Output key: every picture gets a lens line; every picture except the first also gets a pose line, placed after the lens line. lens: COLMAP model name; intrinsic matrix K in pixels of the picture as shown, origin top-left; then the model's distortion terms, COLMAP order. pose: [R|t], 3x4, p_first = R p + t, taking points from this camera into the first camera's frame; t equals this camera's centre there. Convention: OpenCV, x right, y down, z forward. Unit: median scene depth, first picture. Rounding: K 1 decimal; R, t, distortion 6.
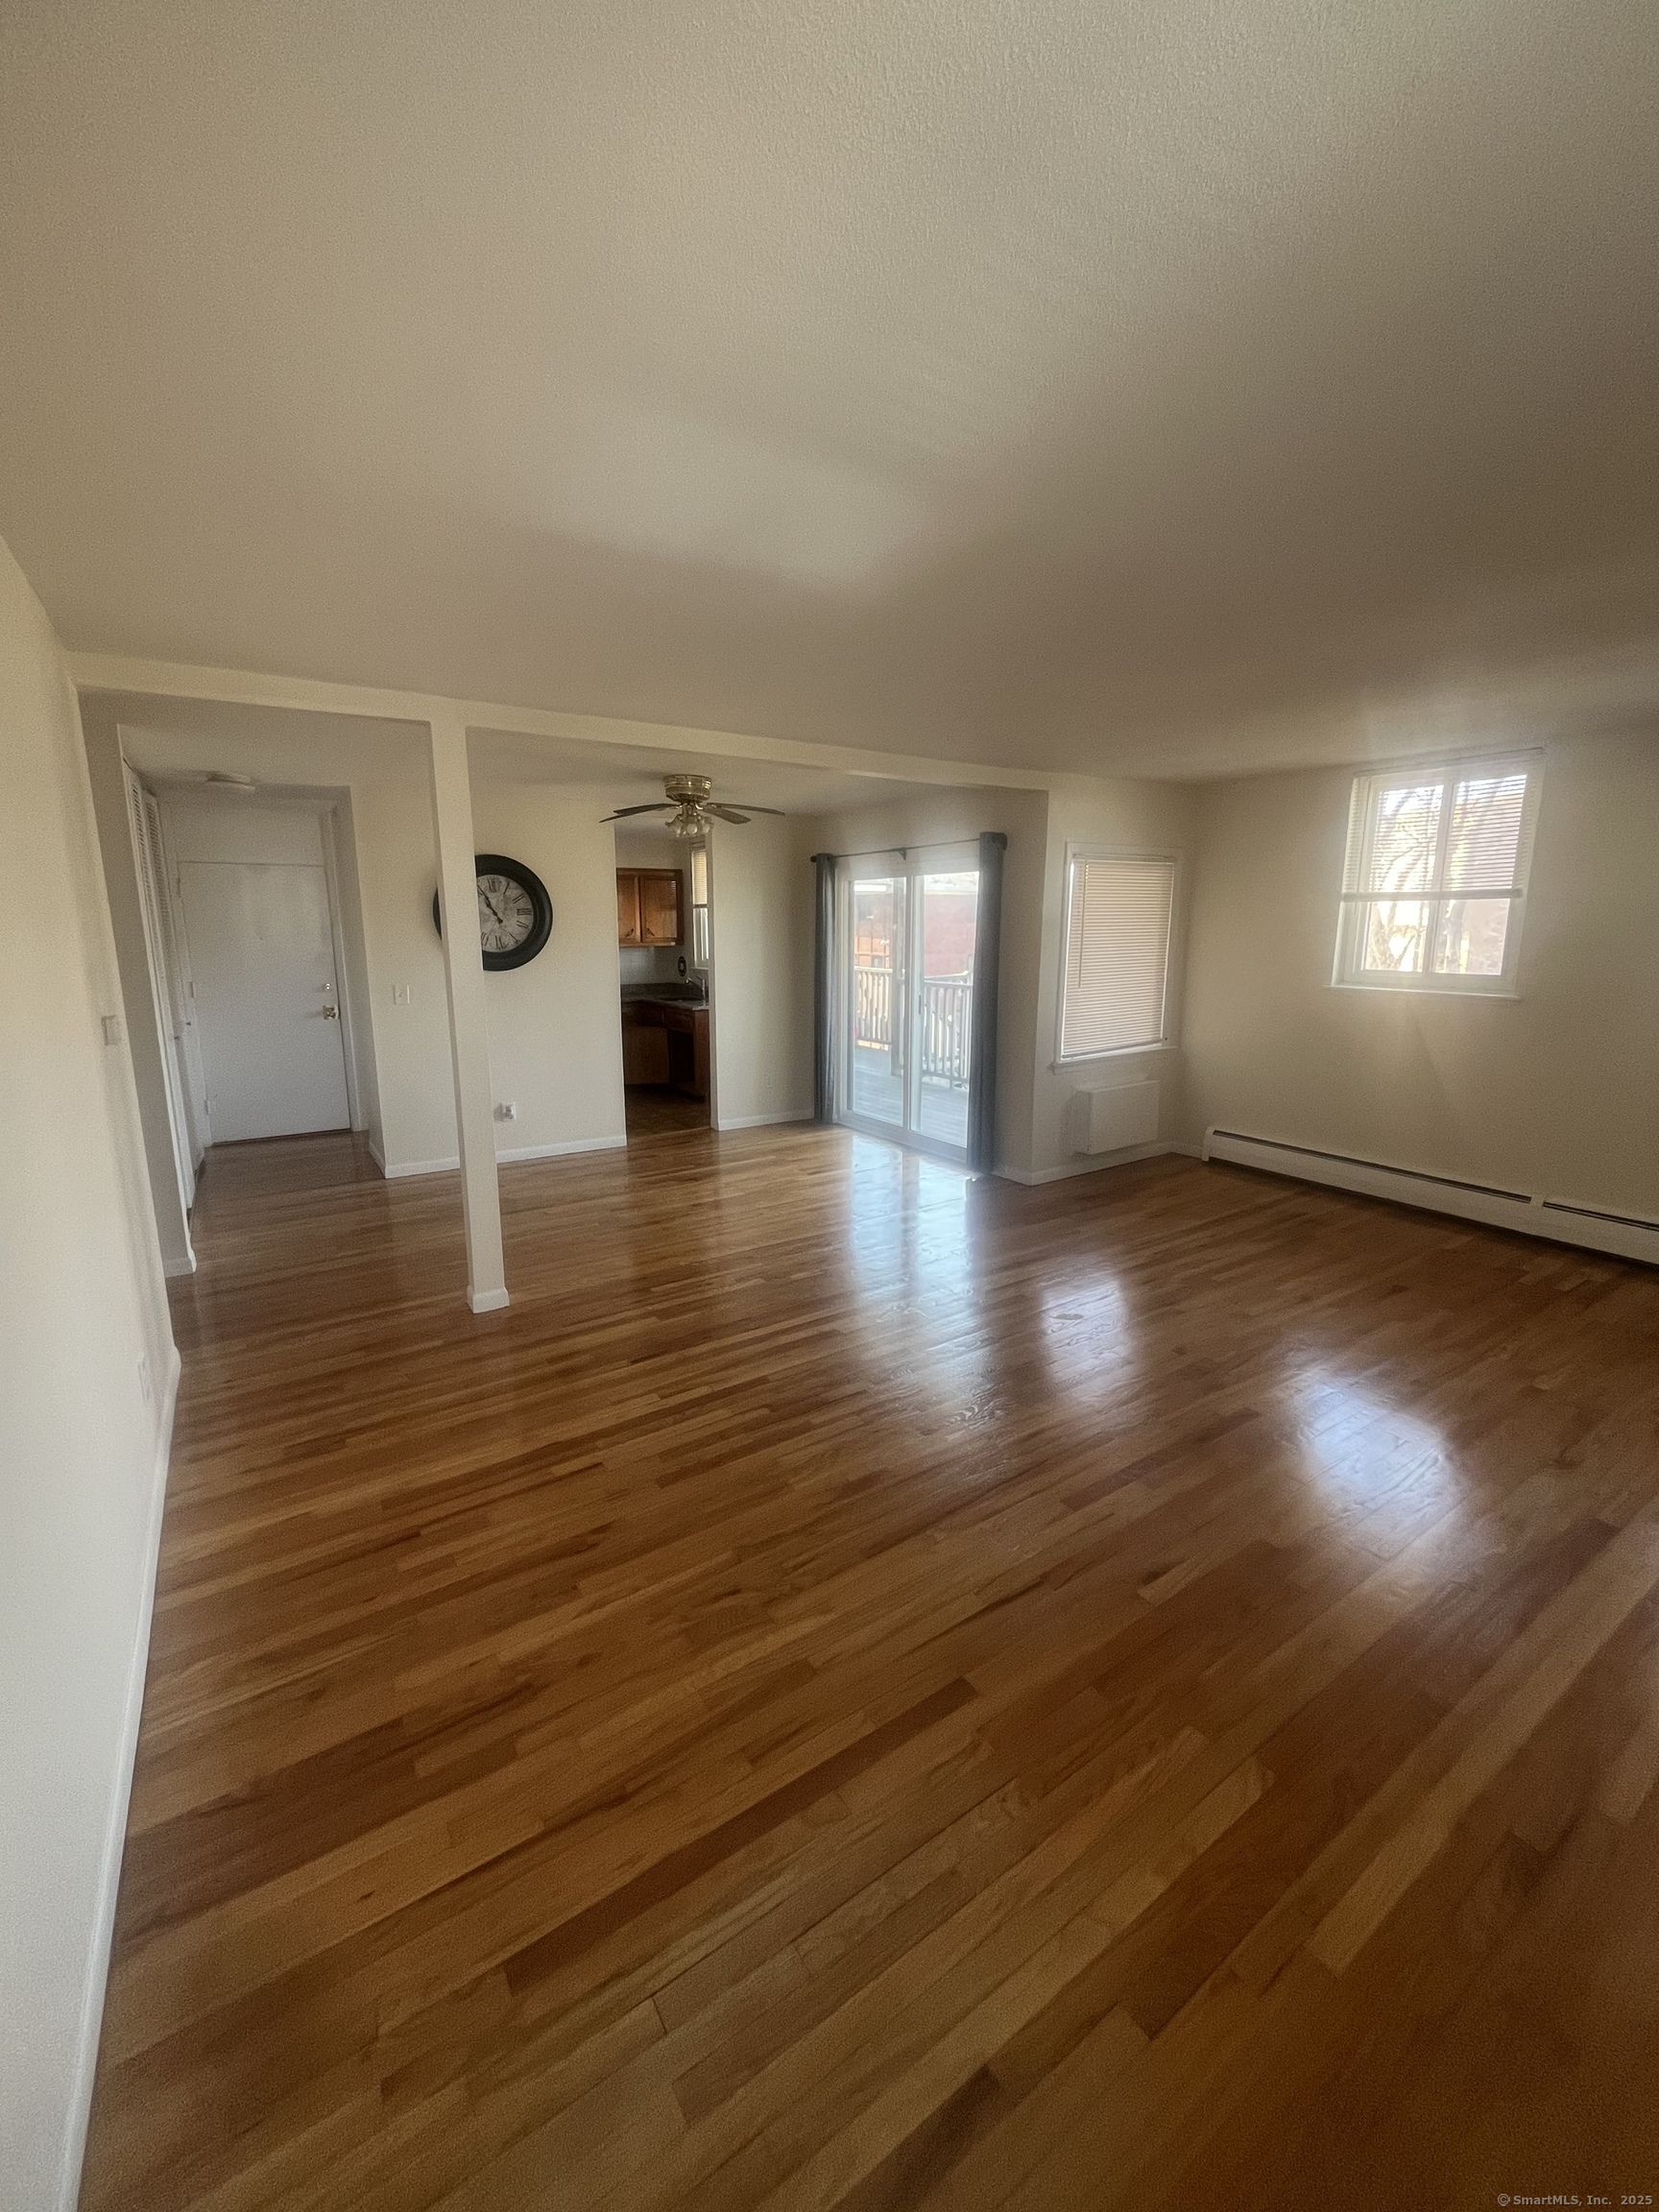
lens RADIAL K [[894.2, 0, 826.8], [0, 894.2, 1094.8], [0, 0, 1]] dist [-0.001381, -0.000077]
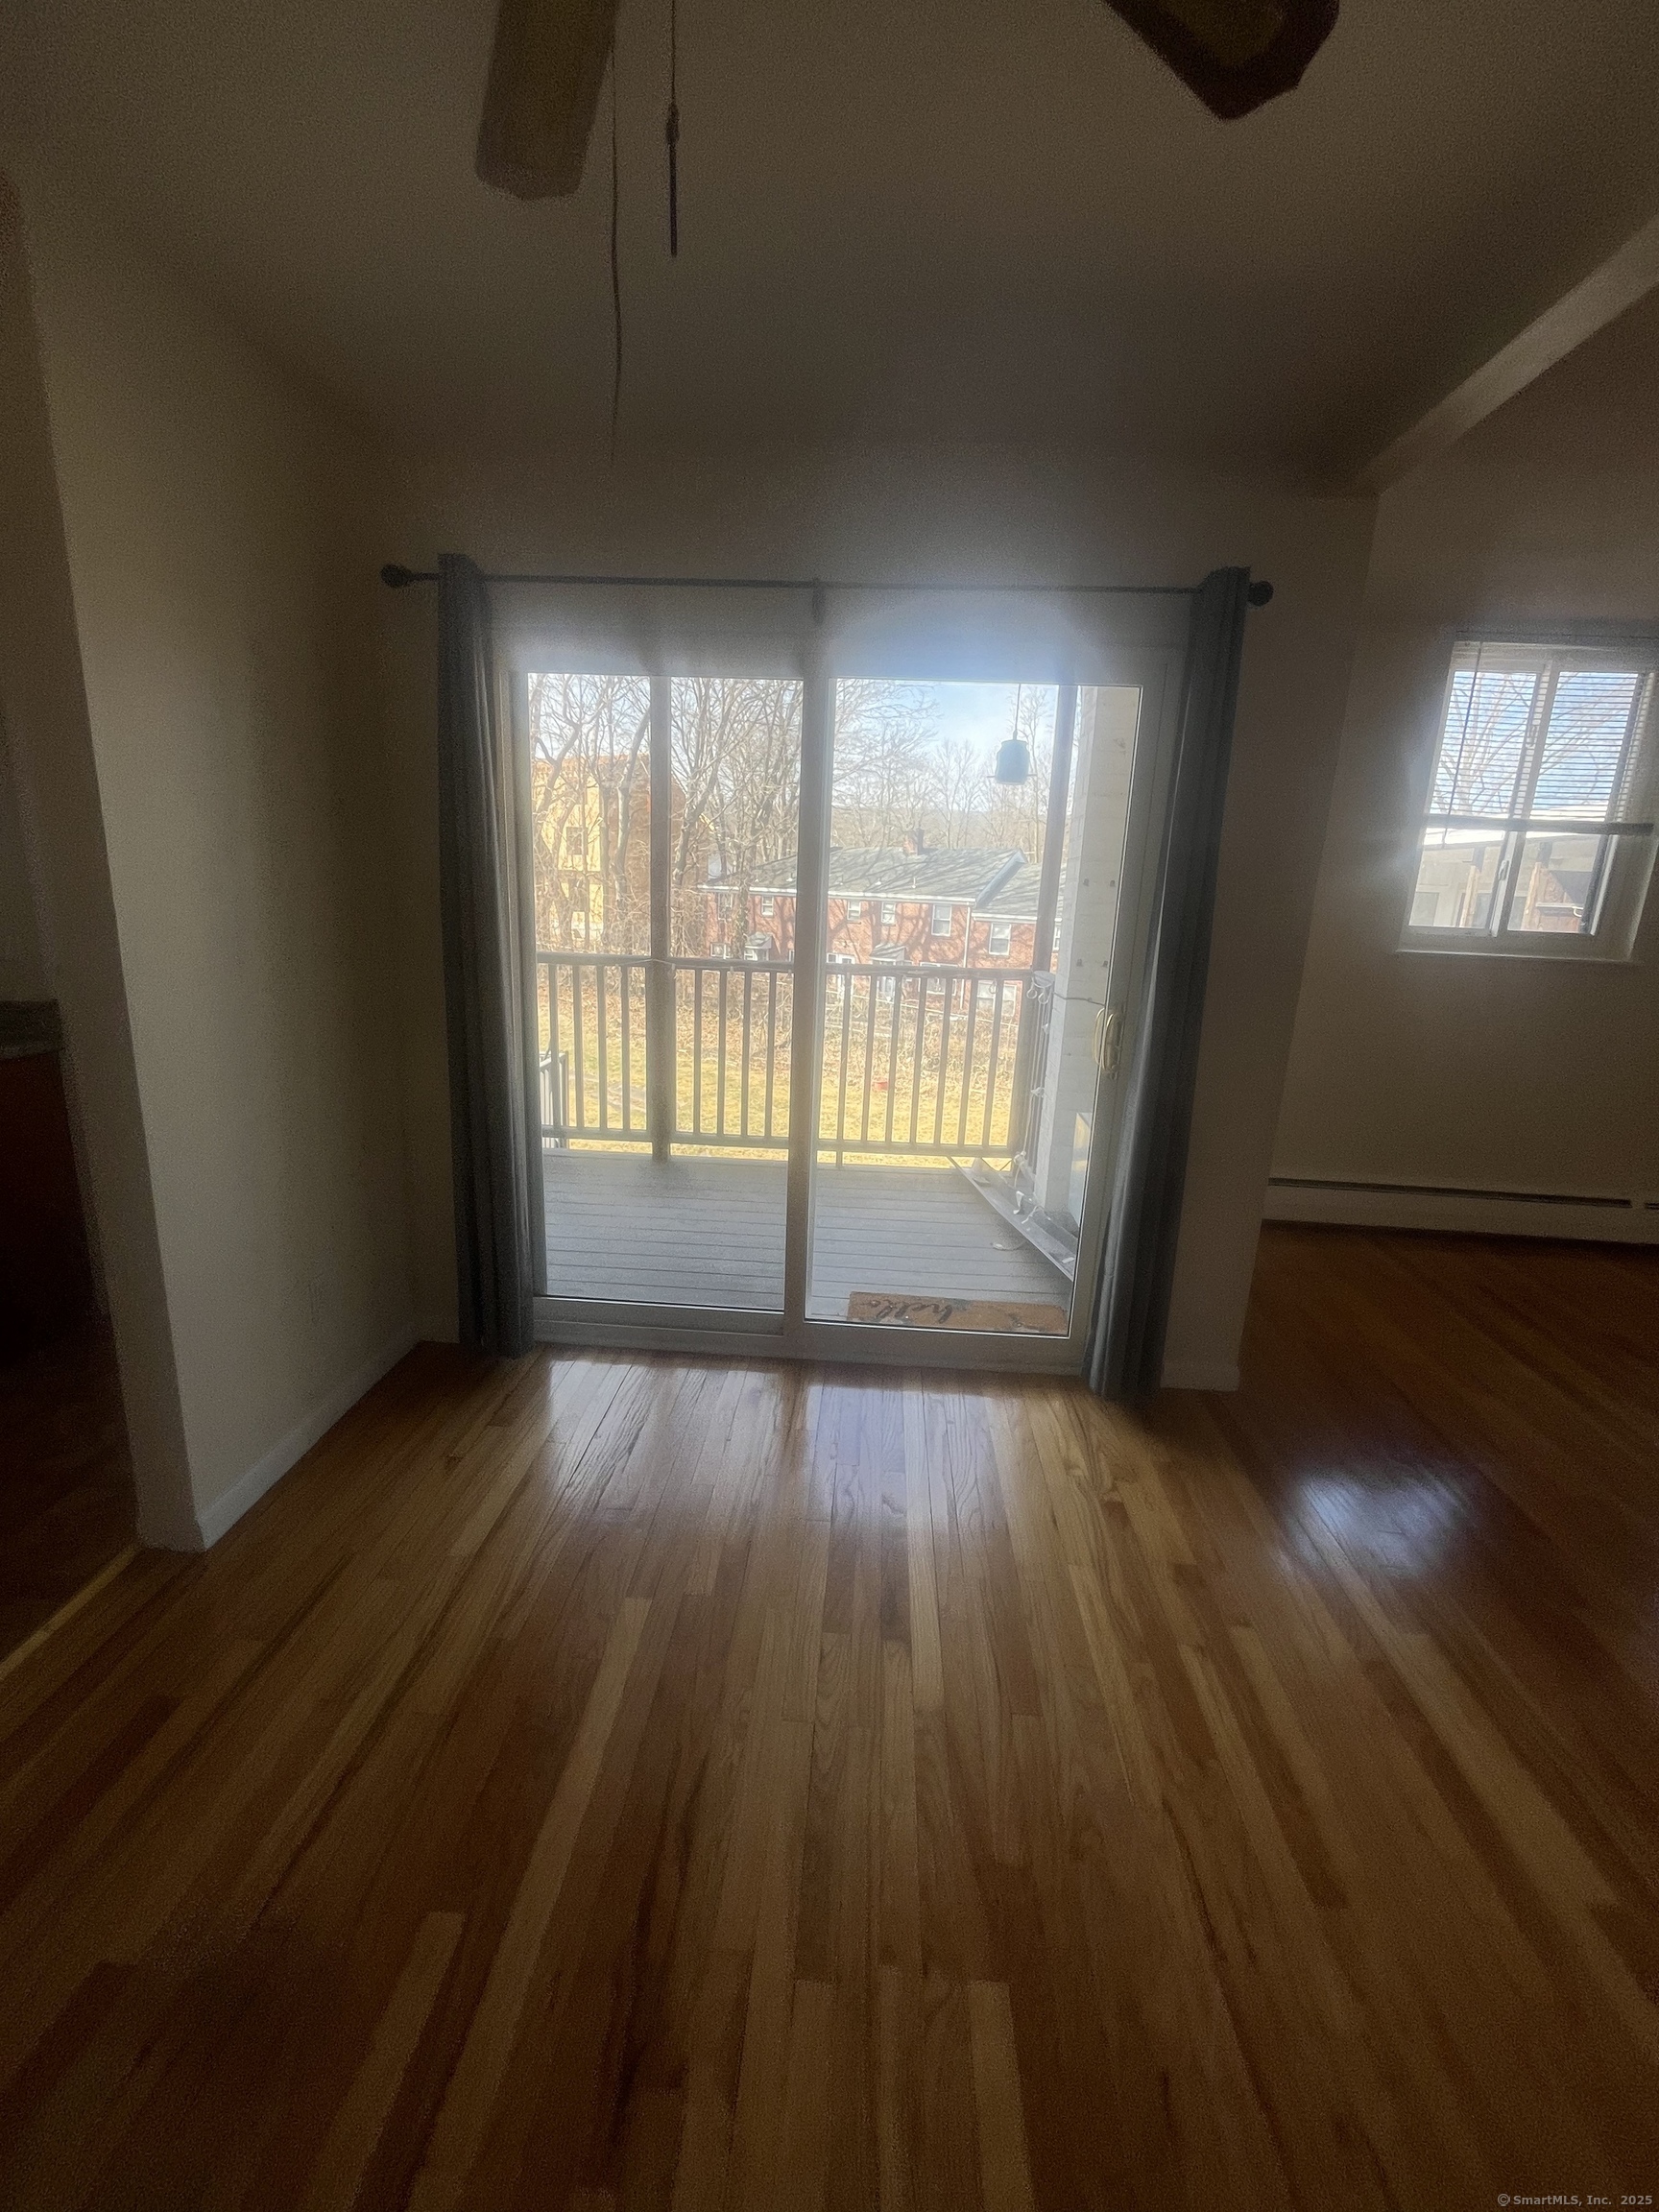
lens RADIAL K [[894.2, 0, 826.8], [0, 894.2, 1094.8], [0, 0, 1]] dist [-0.001381, -0.000077]
pose [[0.604373, -0.156979, 0.781083, -0.272332], [0.101546, 0.987578, 0.119907, -0.143079], [-0.790204, 0.006847, 0.612806, 0.973627]]
